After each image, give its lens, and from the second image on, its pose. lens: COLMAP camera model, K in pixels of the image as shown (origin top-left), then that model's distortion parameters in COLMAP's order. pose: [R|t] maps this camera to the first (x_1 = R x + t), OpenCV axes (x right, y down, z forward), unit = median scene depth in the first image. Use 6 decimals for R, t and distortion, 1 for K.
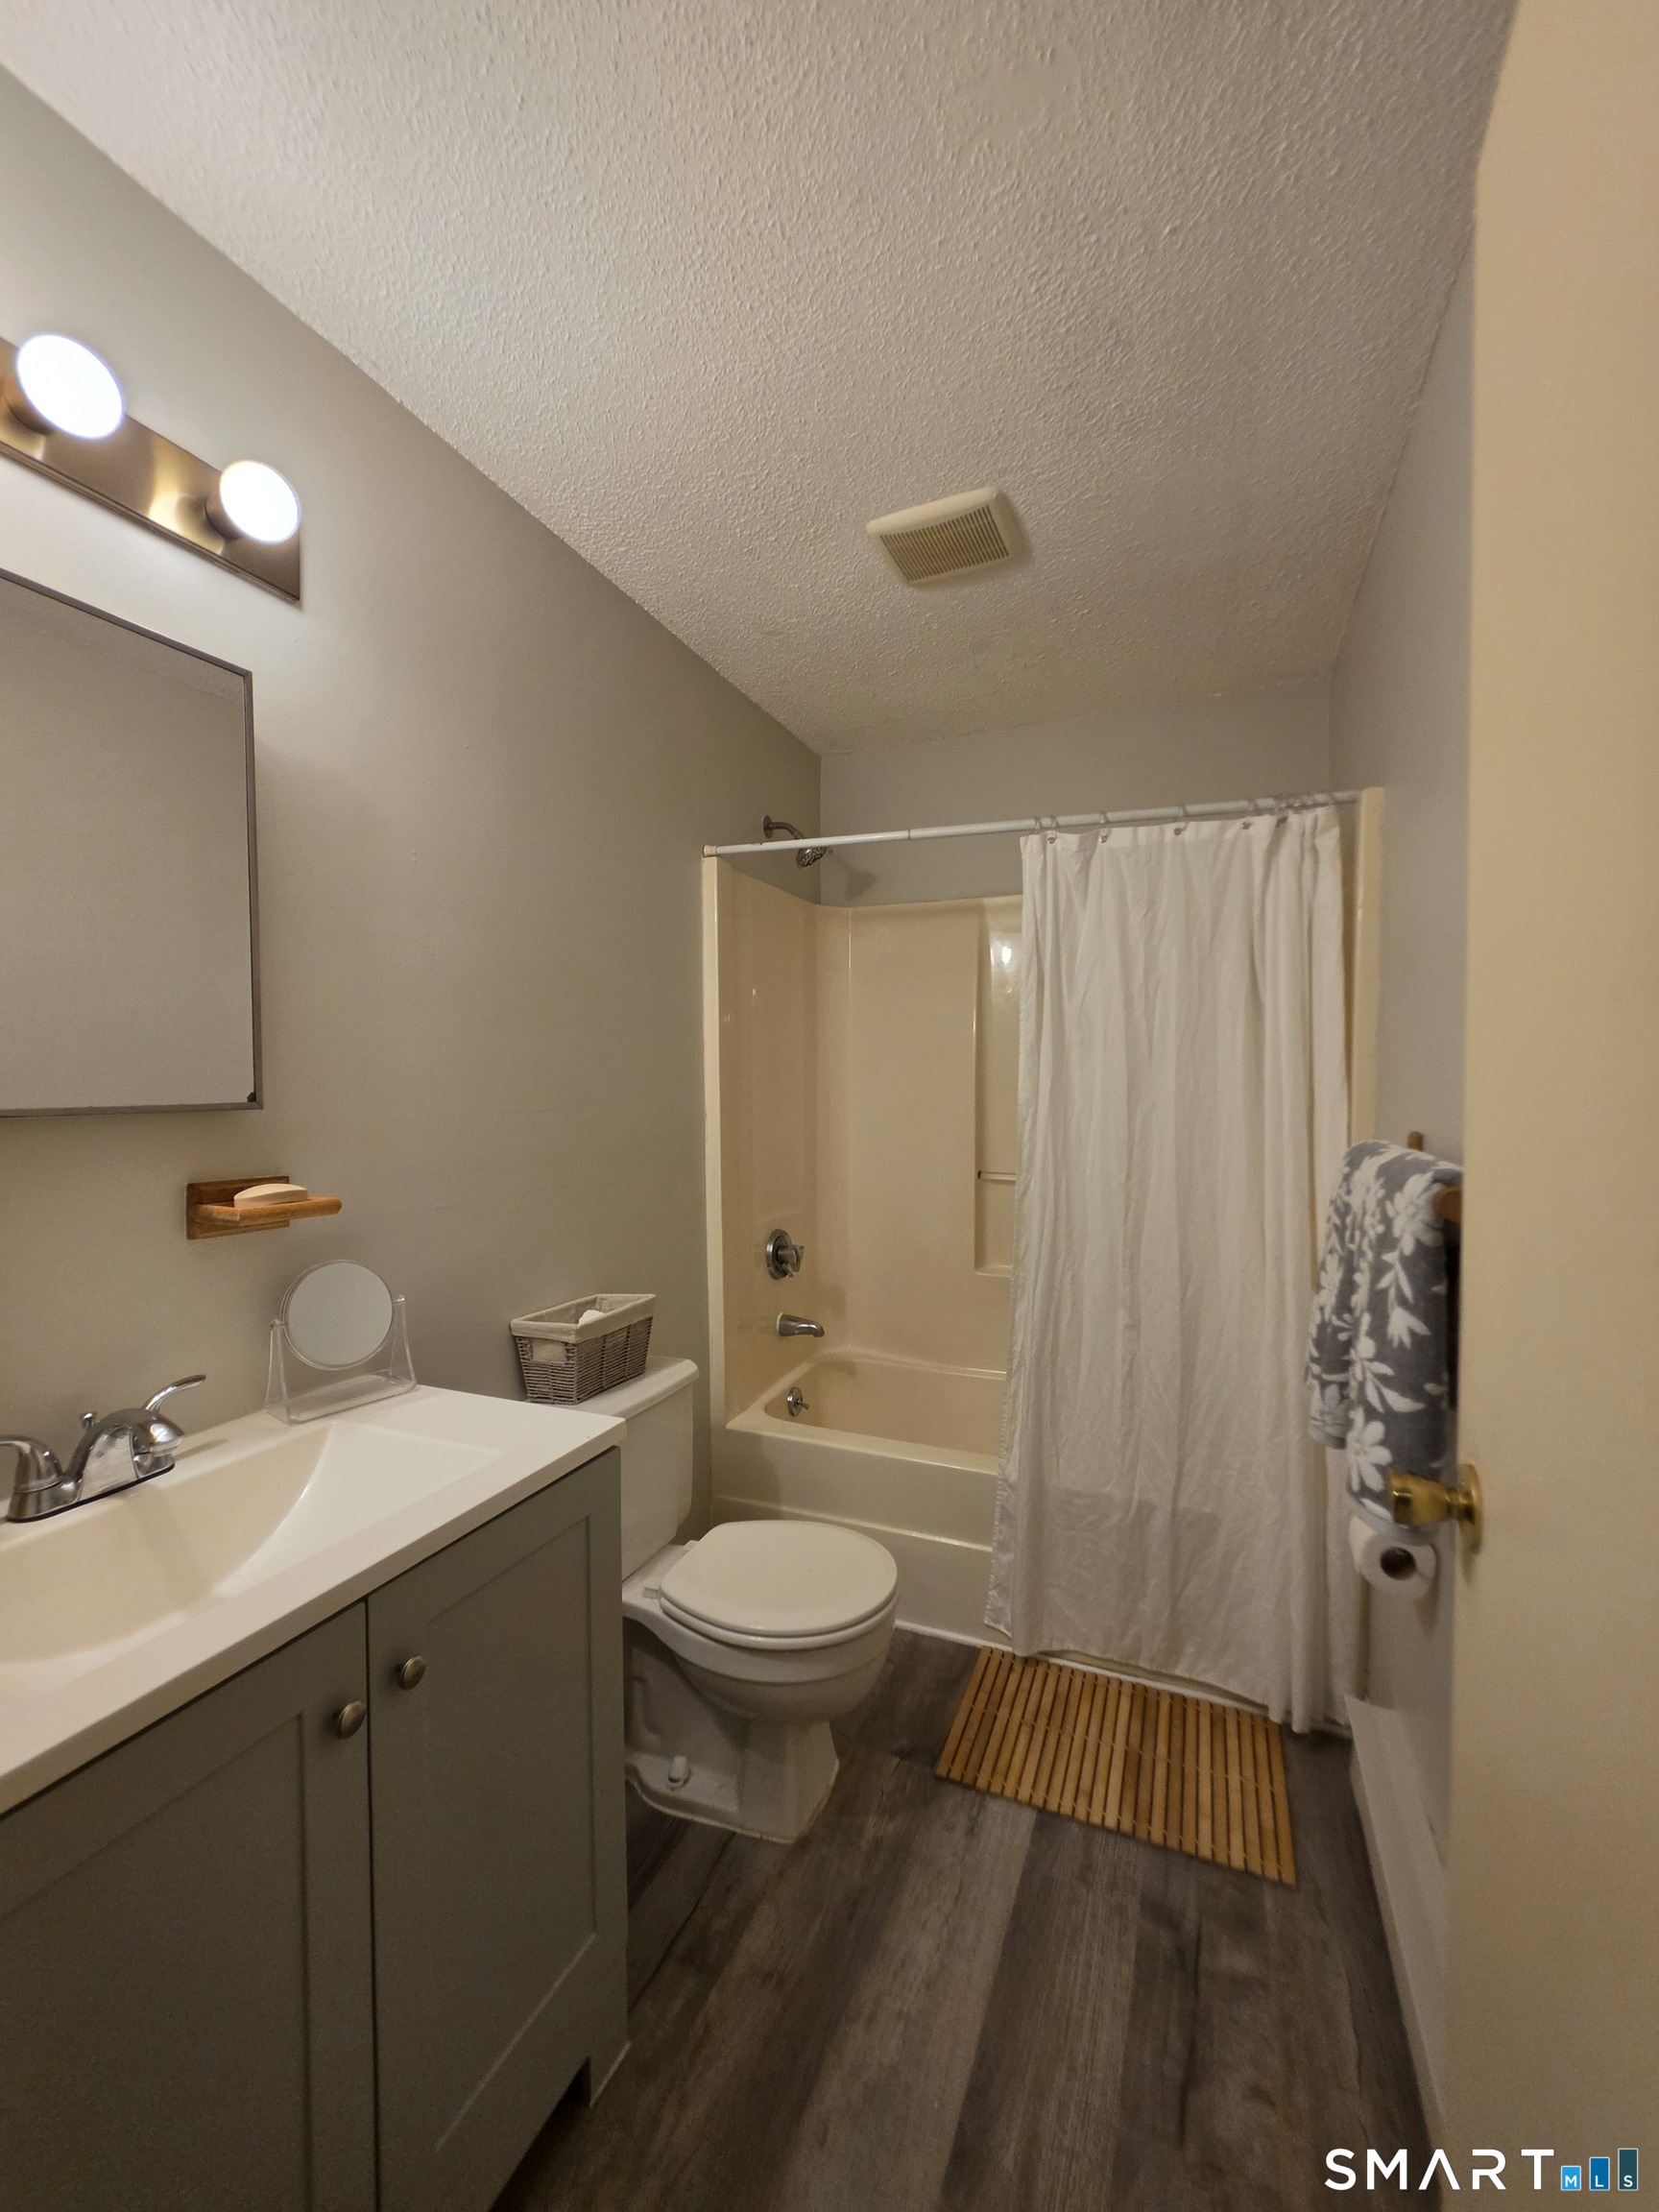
lens RADIAL K [[891.3, 0, 830.1], [0, 891.3, 1107.0], [0, 0, 1]] dist [-0.001553, 0.000147]
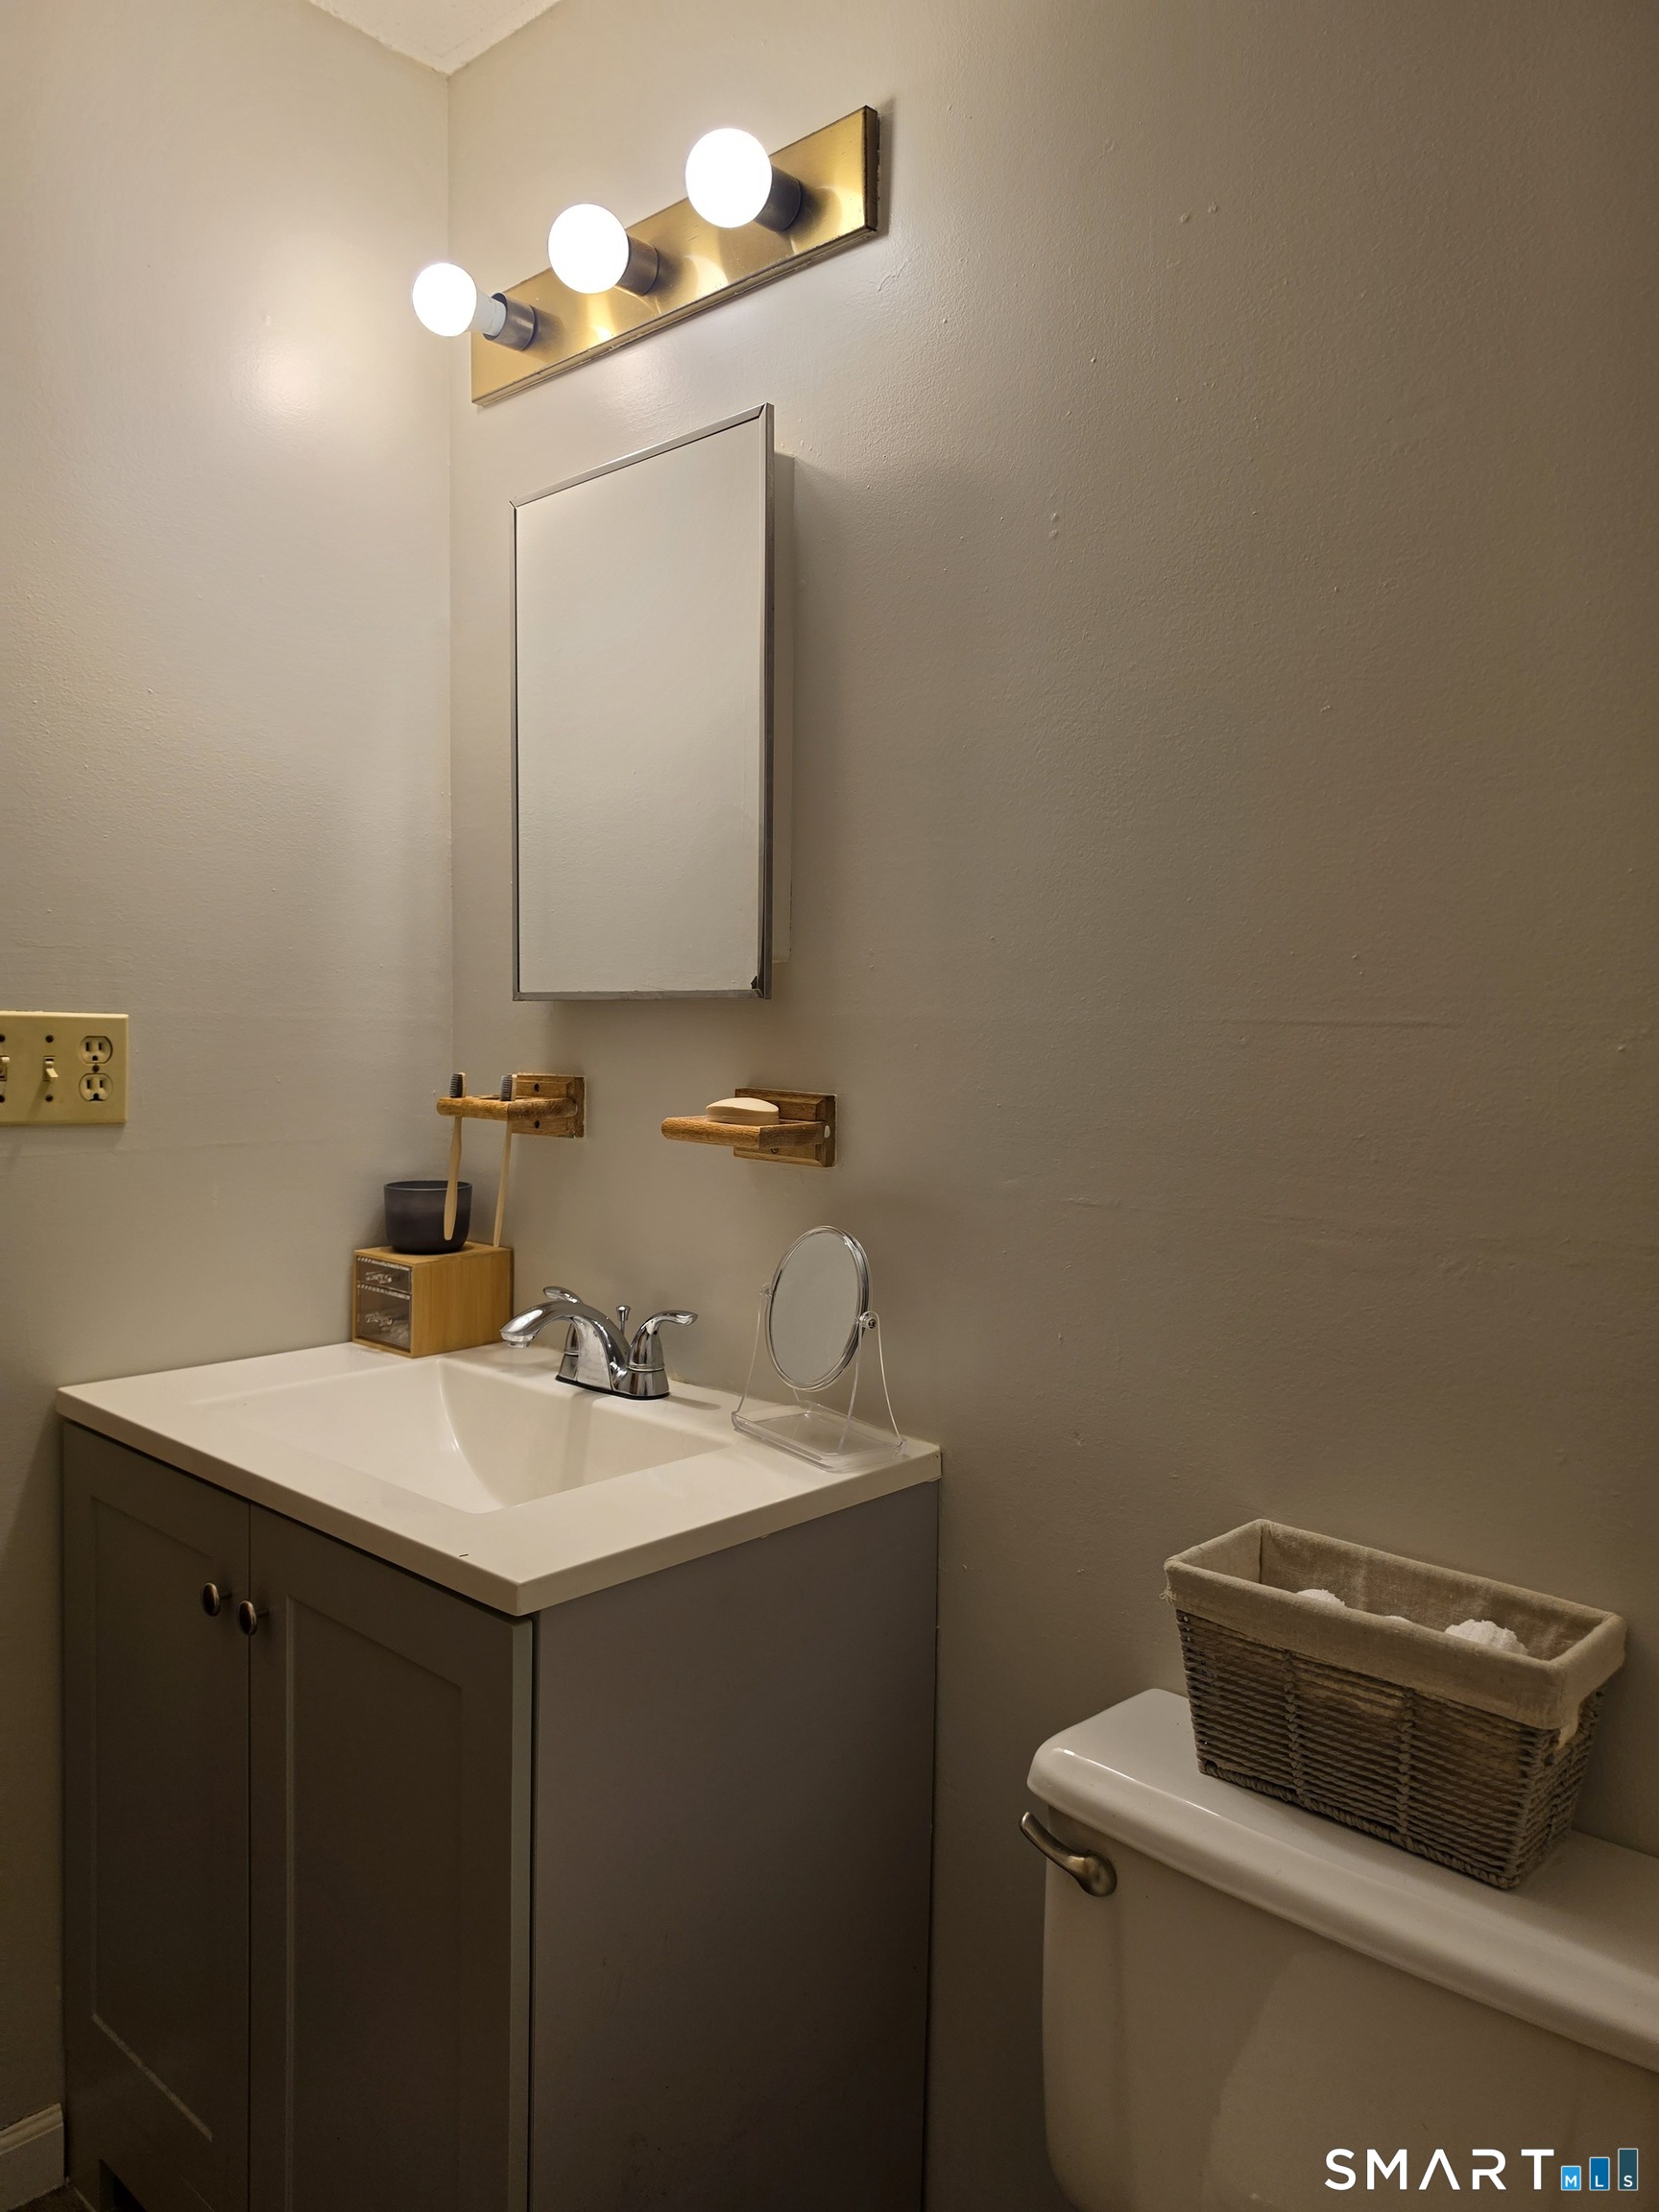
lens RADIAL K [[1546.6, 0, 805.7], [0, 1546.6, 1095.1], [0, 0, 1]] dist [0.072544, -0.101615]
pose [[-0.348911, 0.036184, -0.936457, 0.401229], [-0.040223, 0.997755, 0.053539, 0.009067], [0.936292, 0.056348, -0.346672, 1.050704]]
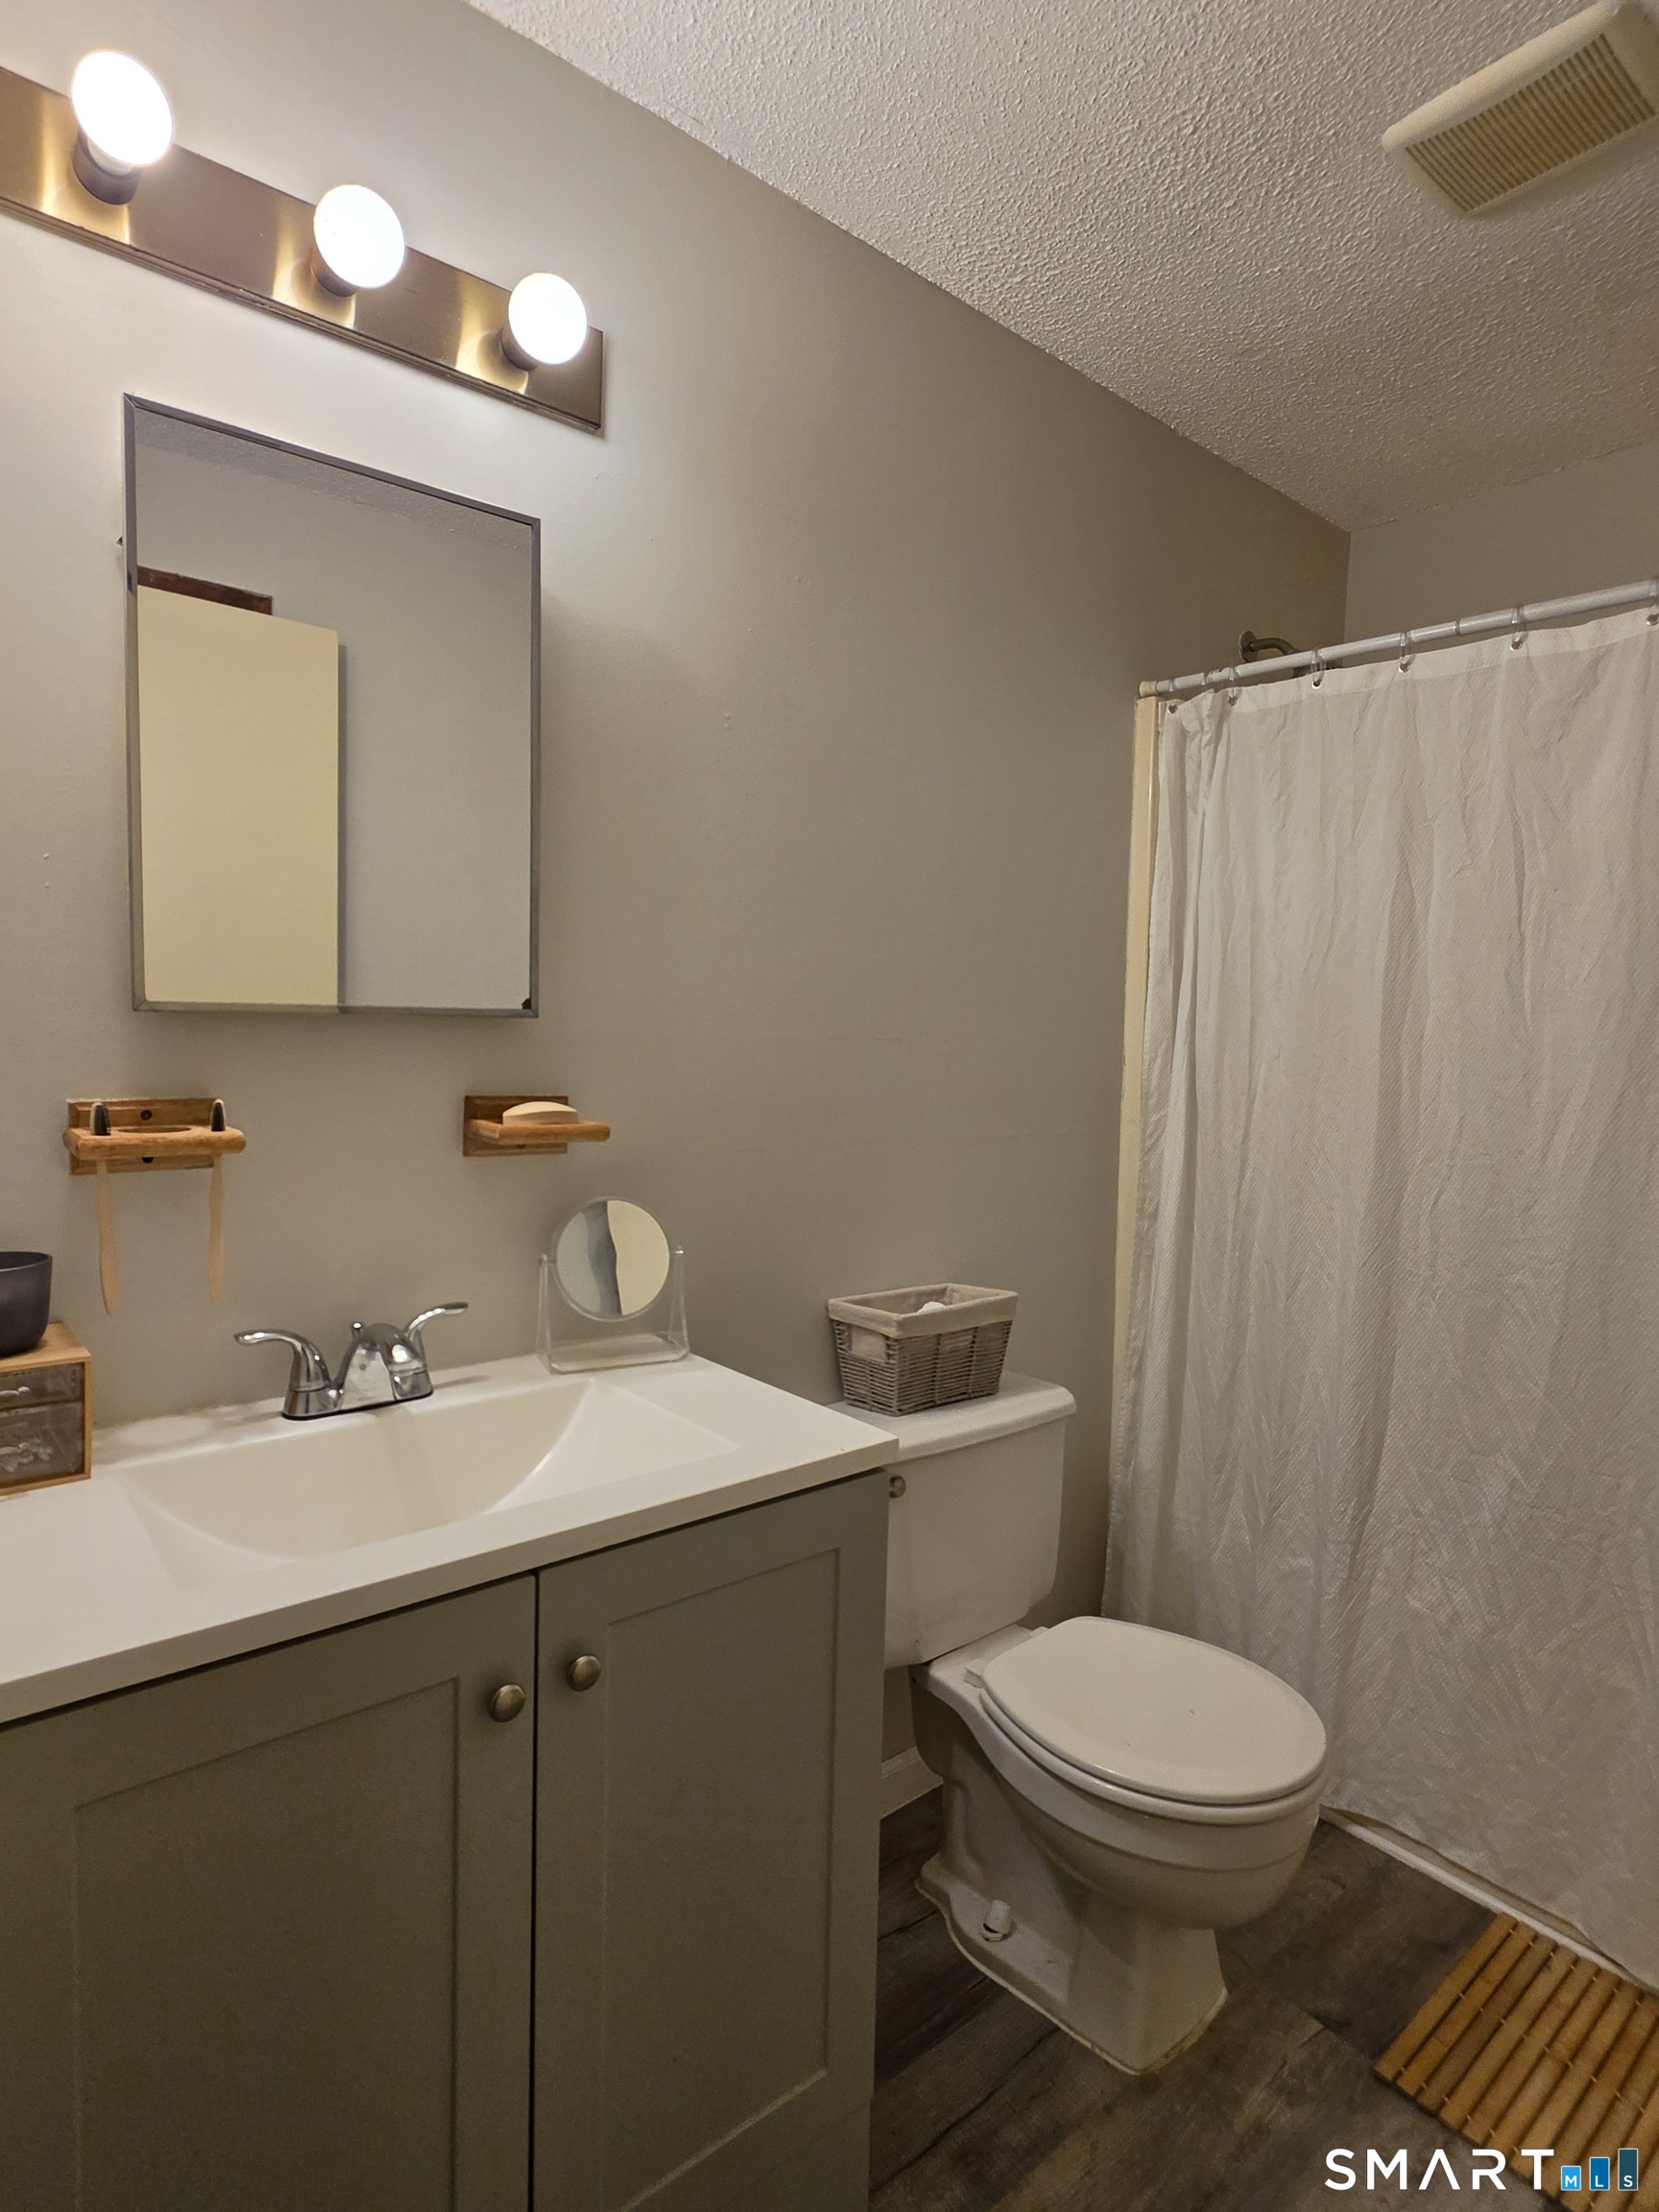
lens RADIAL K [[1170.0, 0, 827.7], [0, 1170.0, 1103.2], [0, 0, 1]] dist [-0.003817, 0.000561]
pose [[0.887784, 0.053957, -0.457086, 0.112896], [-0.039554, 0.998375, 0.041029, 0.019949], [0.458557, -0.018345, 0.888476, 0.066486]]
